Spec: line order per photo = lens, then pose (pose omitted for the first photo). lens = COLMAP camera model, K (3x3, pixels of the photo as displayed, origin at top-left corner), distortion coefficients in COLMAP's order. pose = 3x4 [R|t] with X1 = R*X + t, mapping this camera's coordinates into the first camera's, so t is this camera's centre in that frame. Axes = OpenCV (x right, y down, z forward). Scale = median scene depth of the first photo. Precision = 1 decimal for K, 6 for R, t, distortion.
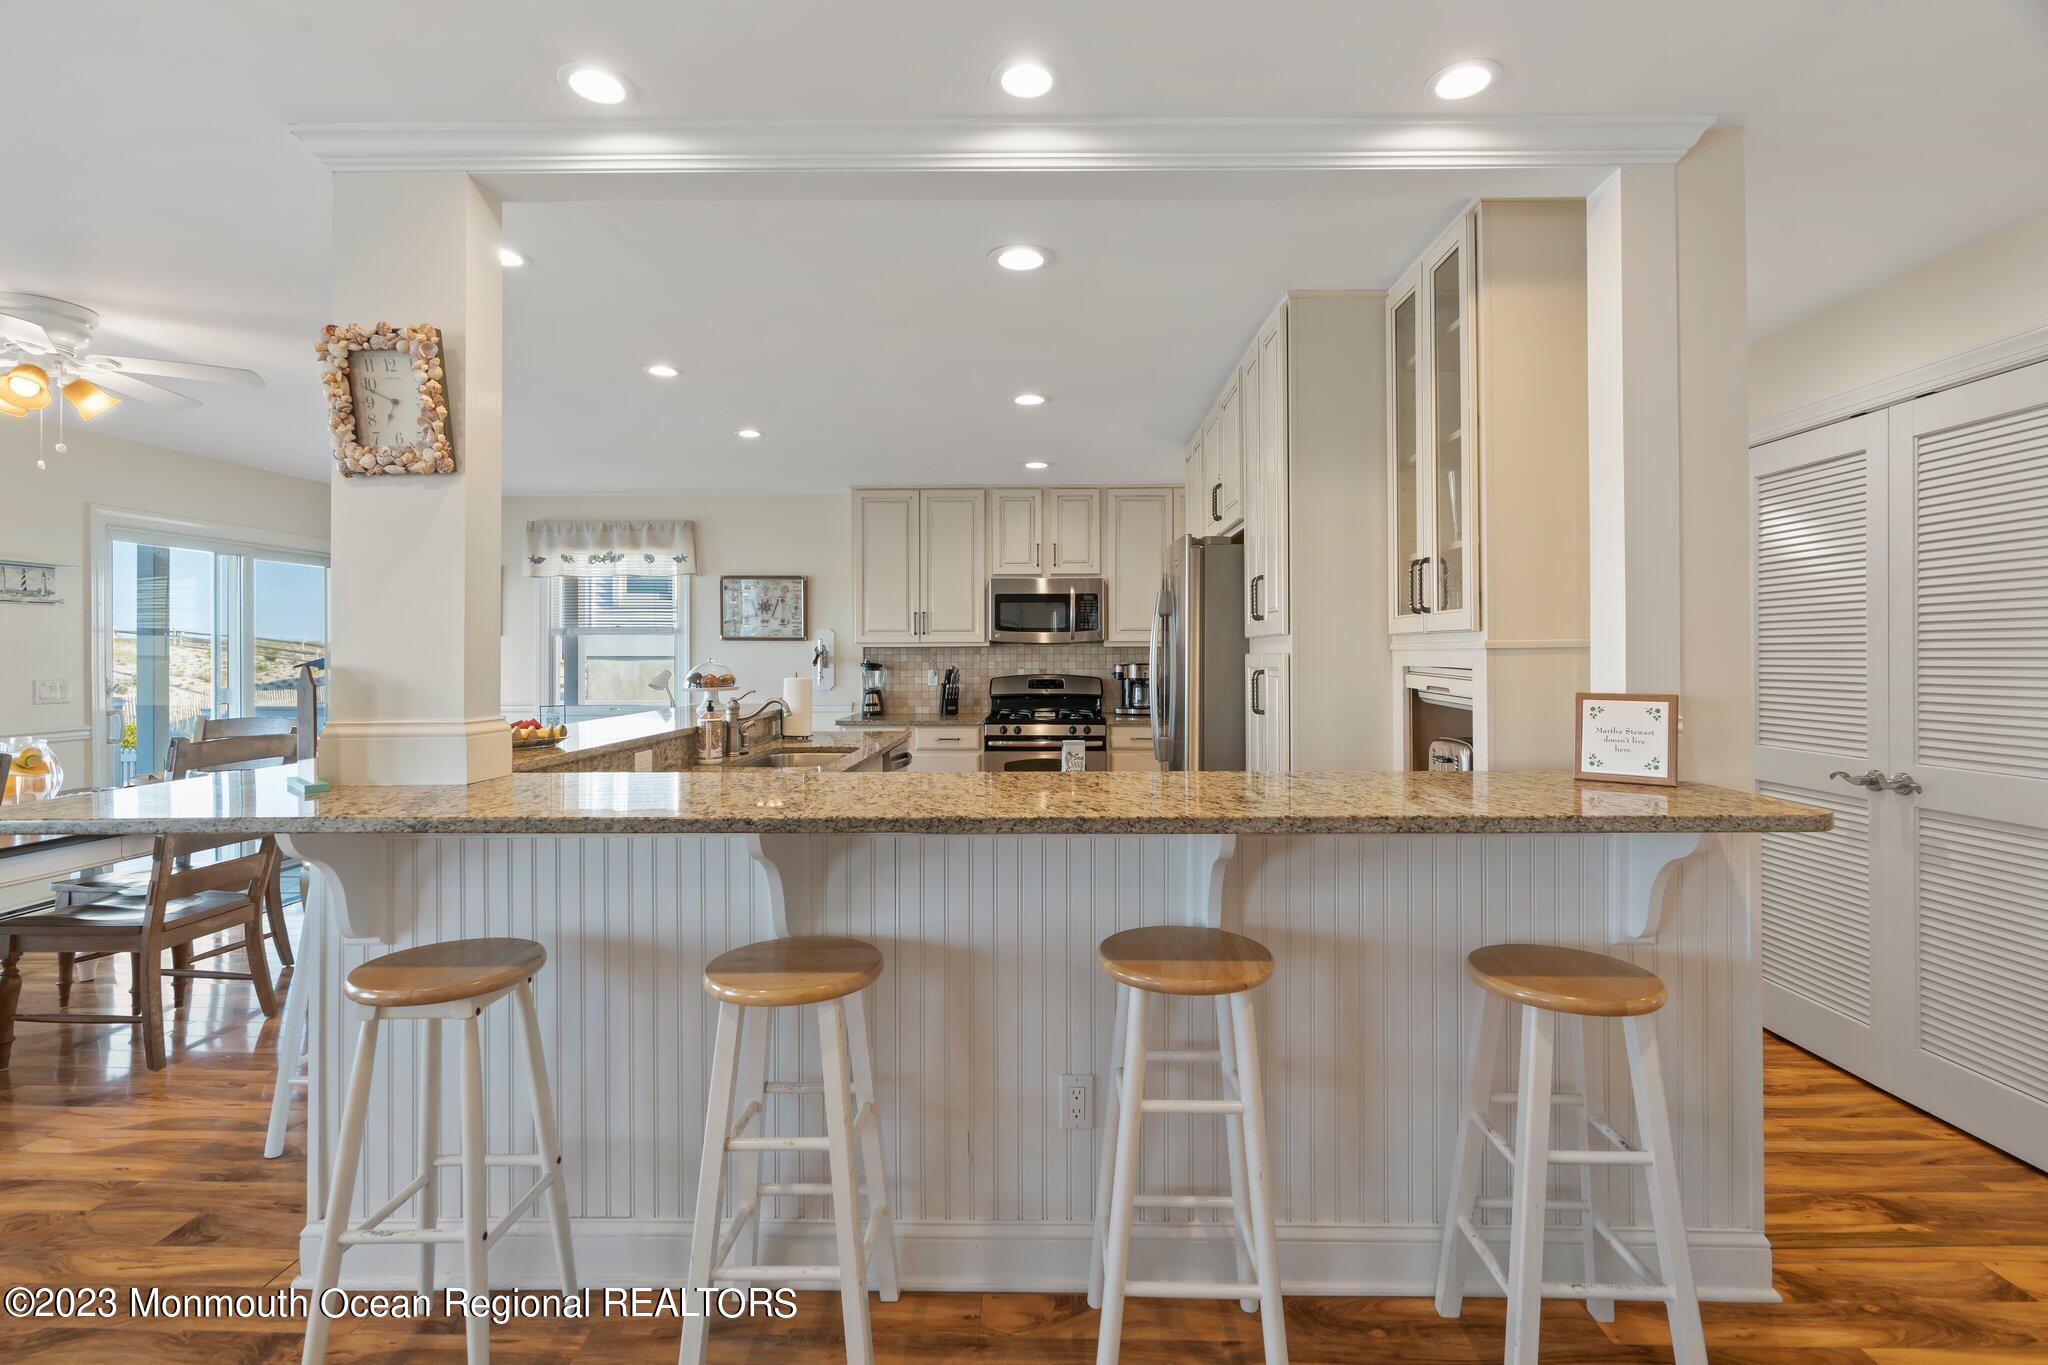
lens RADIAL K [[930.2, 0, 1023.5], [0, 930.2, 650.1], [0, 0, 1]] dist [-0.011116, 0.000395]
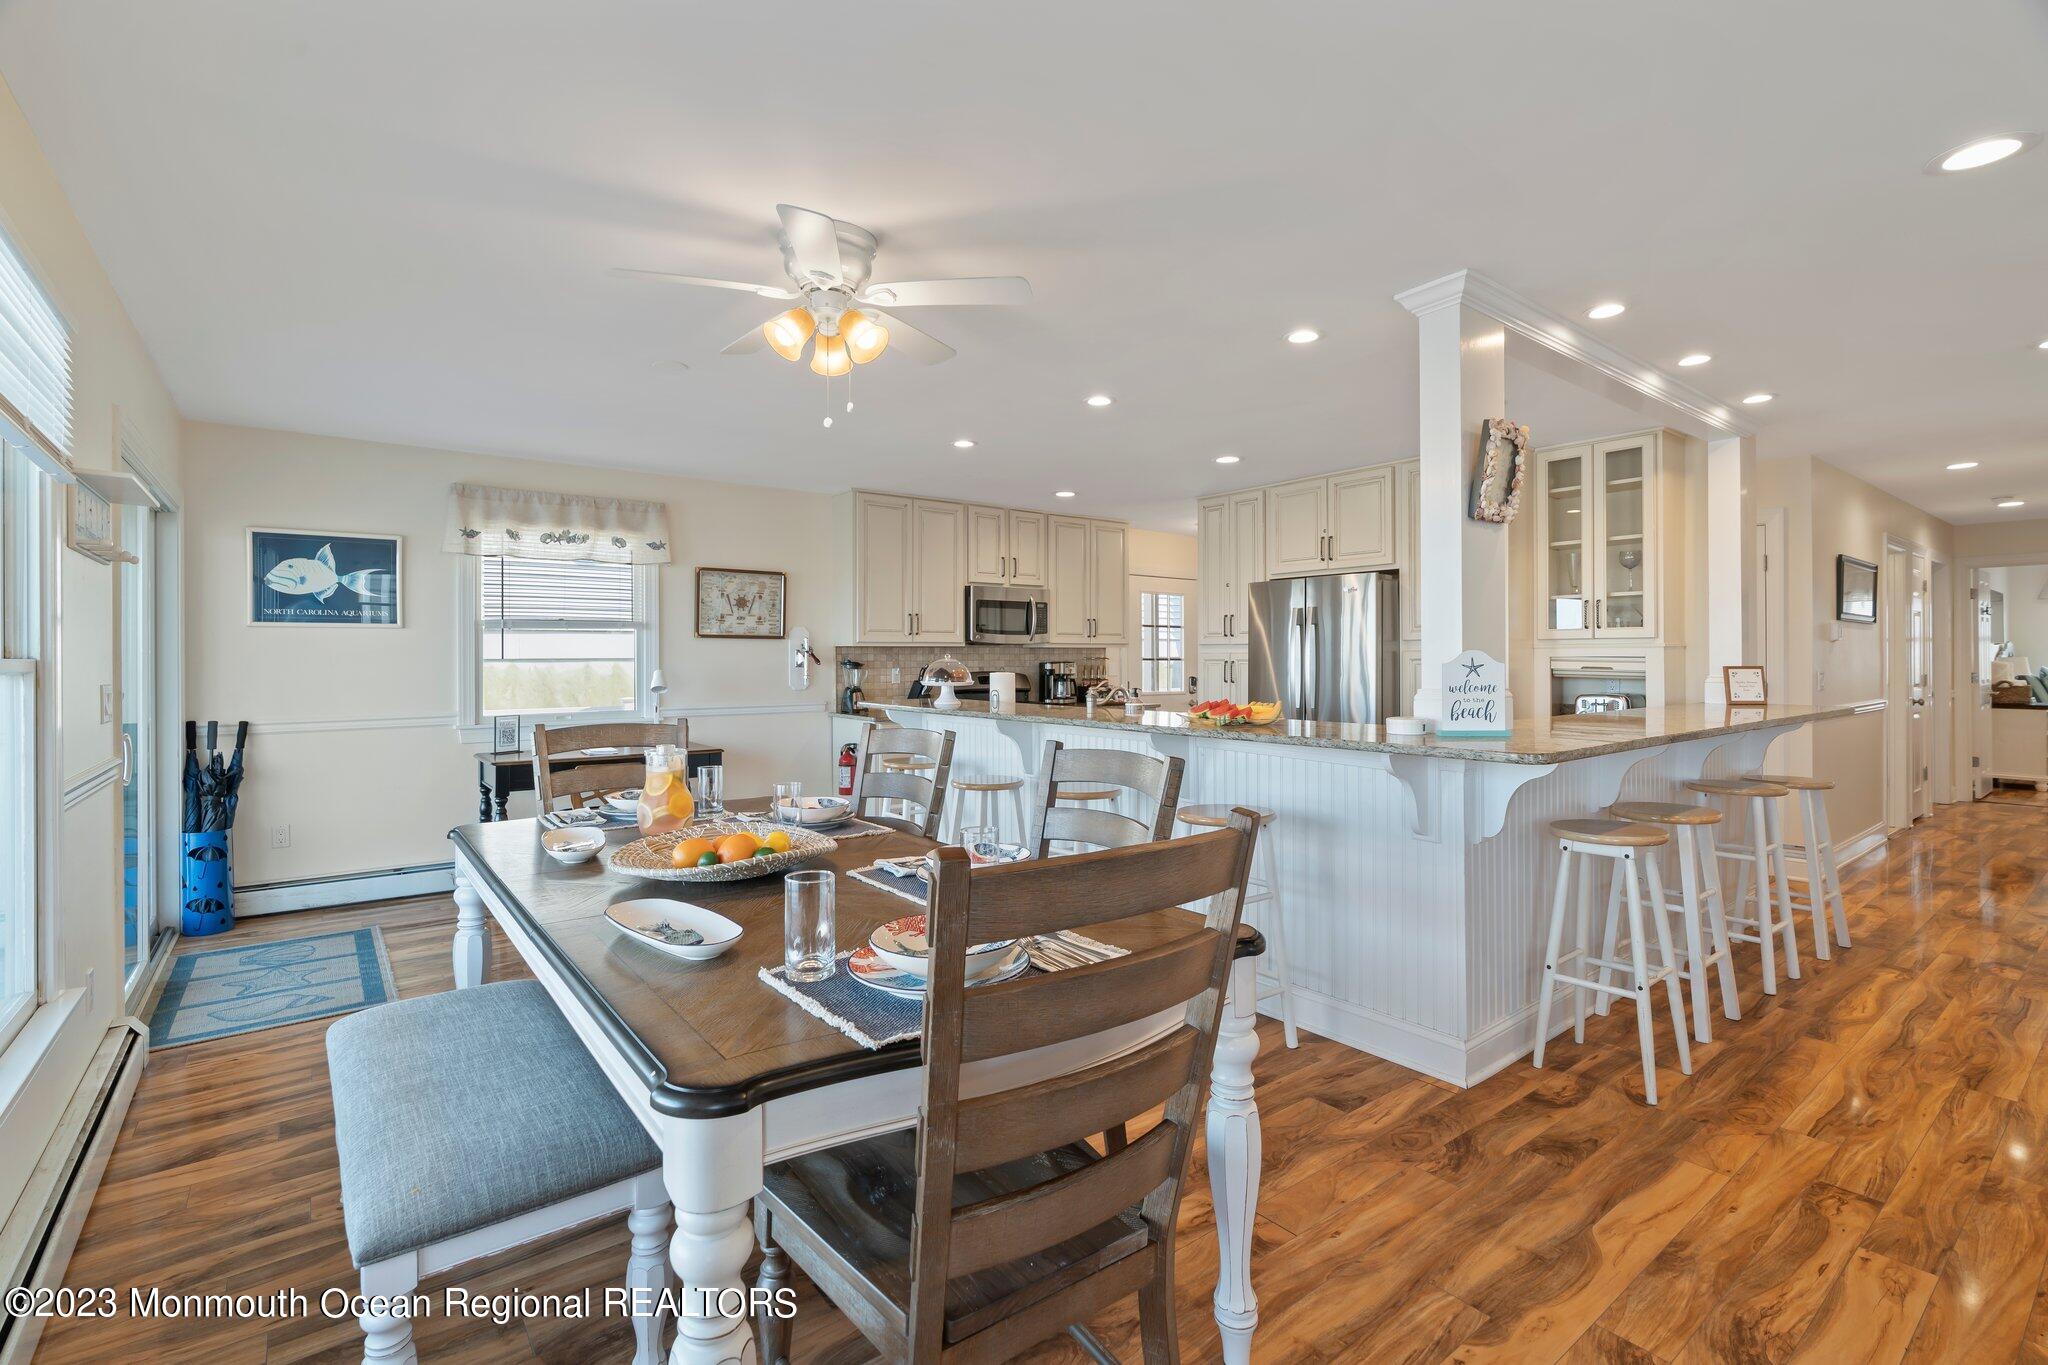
lens RADIAL K [[930.2, 0, 1012.9], [0, 930.2, 667.0], [0, 0, 1]] dist [-0.011116, 0.000395]
pose [[0.786289, -0.006166, 0.617828, -0.652115], [-0.001399, 0.999930, 0.011759, 0.007288], [-0.617857, -0.010110, 0.786225, 0.091135]]
